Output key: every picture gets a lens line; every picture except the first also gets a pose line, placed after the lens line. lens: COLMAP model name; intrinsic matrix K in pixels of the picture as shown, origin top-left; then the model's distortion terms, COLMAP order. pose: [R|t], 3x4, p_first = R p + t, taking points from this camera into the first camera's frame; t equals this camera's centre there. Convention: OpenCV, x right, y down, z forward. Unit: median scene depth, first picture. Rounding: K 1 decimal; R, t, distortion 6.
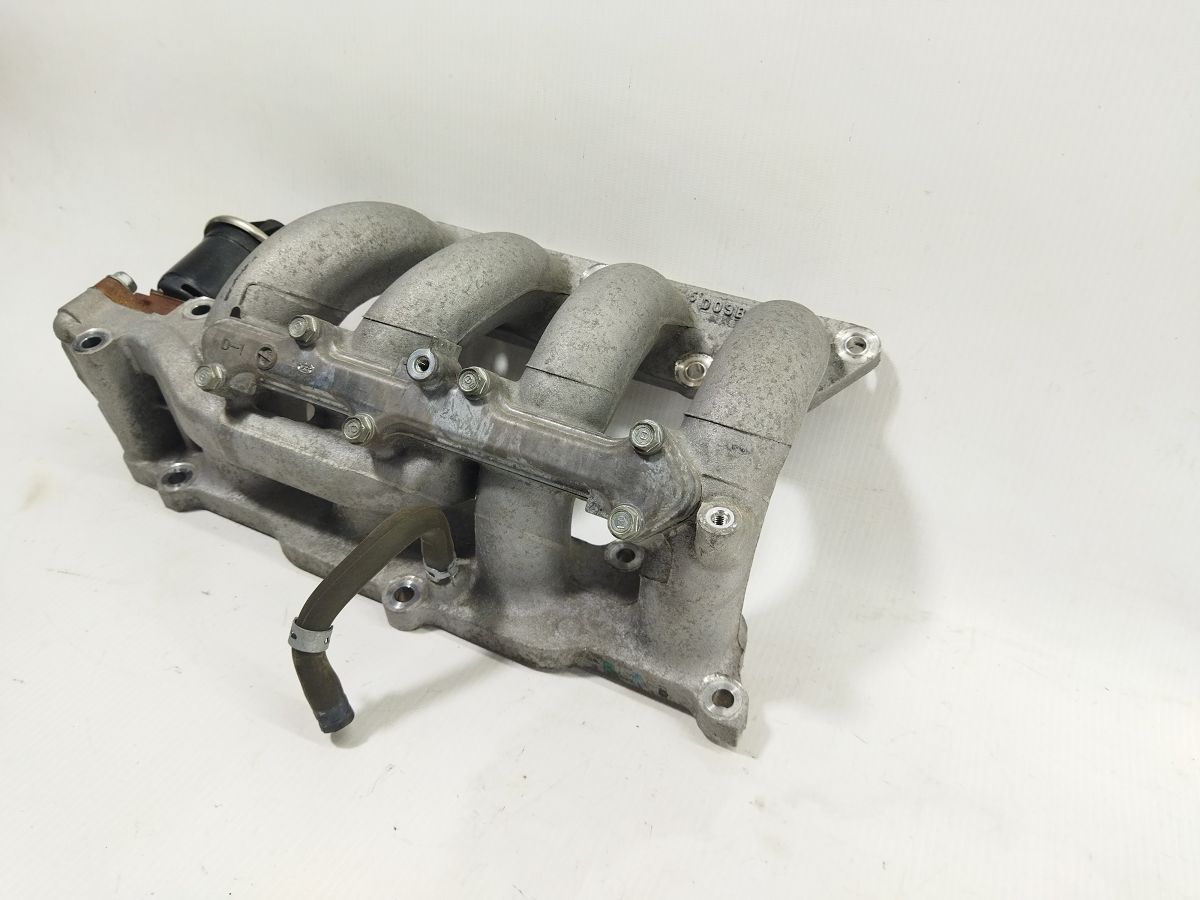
lens RADIAL K [[845.1, 0, 603.7], [0, 845.1, 453.9], [0, 0, 1]] dist [0.072471, -0.017286]
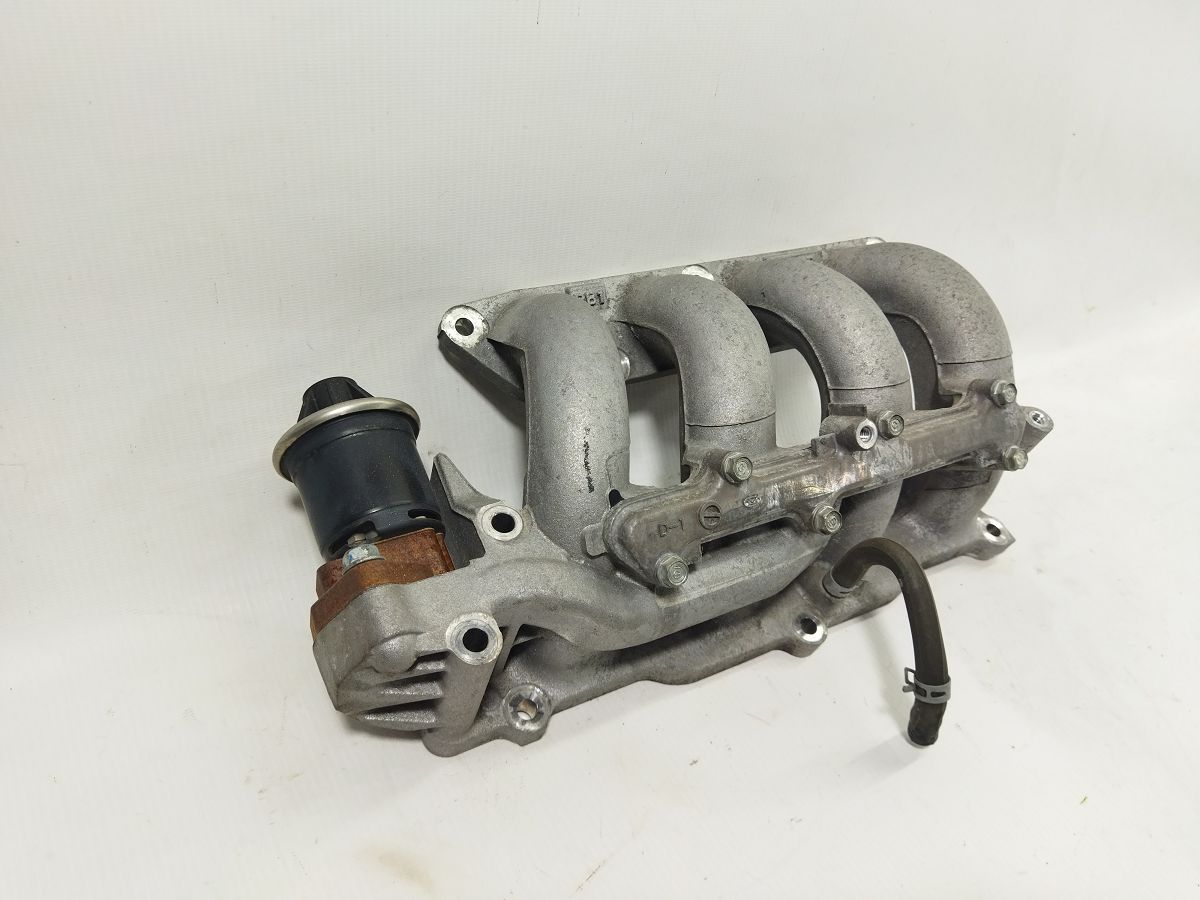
lens RADIAL K [[845.1, 0, 589.5], [0, 845.1, 451.2], [0, 0, 1]] dist [0.072471, -0.017286]
pose [[0.590871, -0.519102, 0.617580, -1.000104], [0.358117, 0.854712, 0.375792, -0.562510], [-0.722928, -0.000879, 0.690923, 0.464372]]
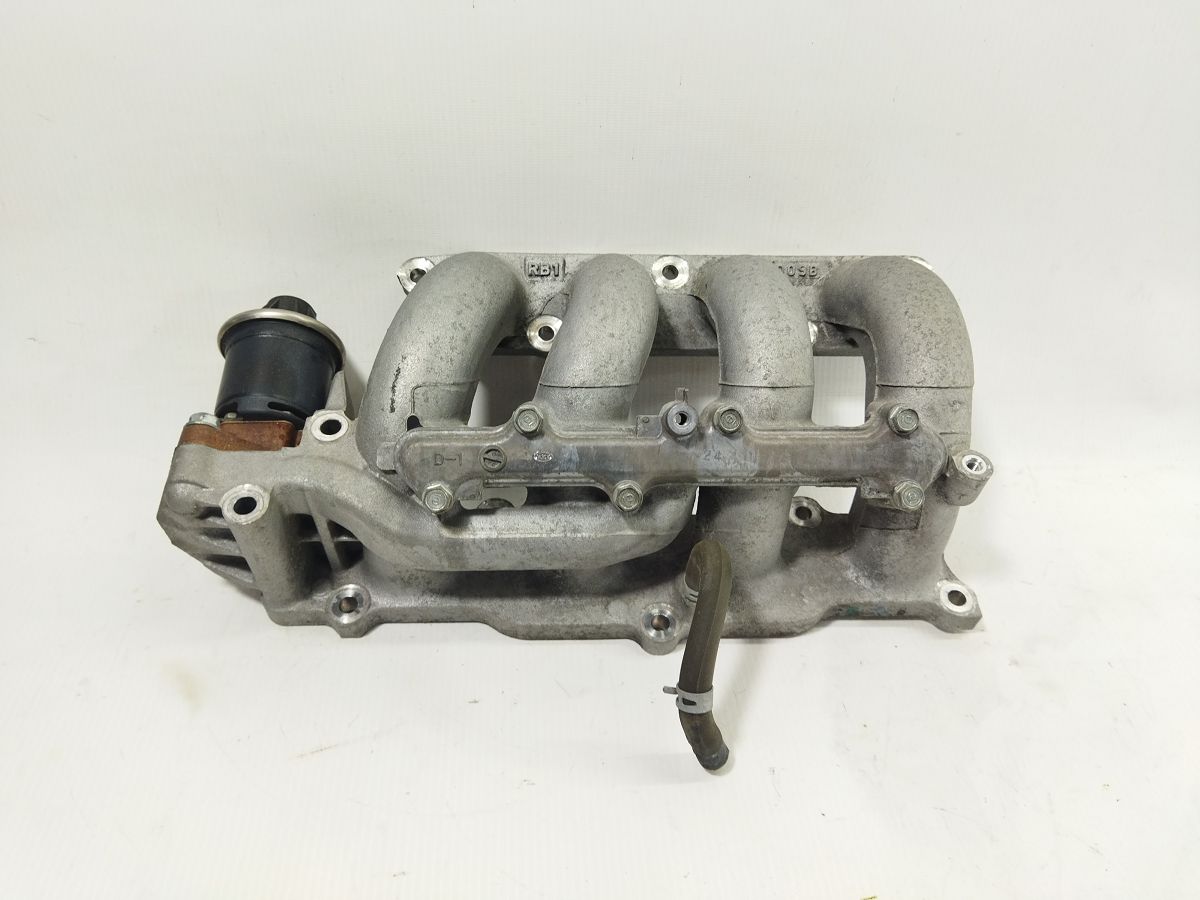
lens RADIAL K [[845.1, 0, 601.7], [0, 845.1, 448.1], [0, 0, 1]] dist [0.072471, -0.017286]
pose [[0.880928, -0.334253, 0.335024, -0.603422], [0.283630, 0.939590, 0.191639, -0.273212], [-0.378841, -0.073797, 0.922515, 0.071309]]
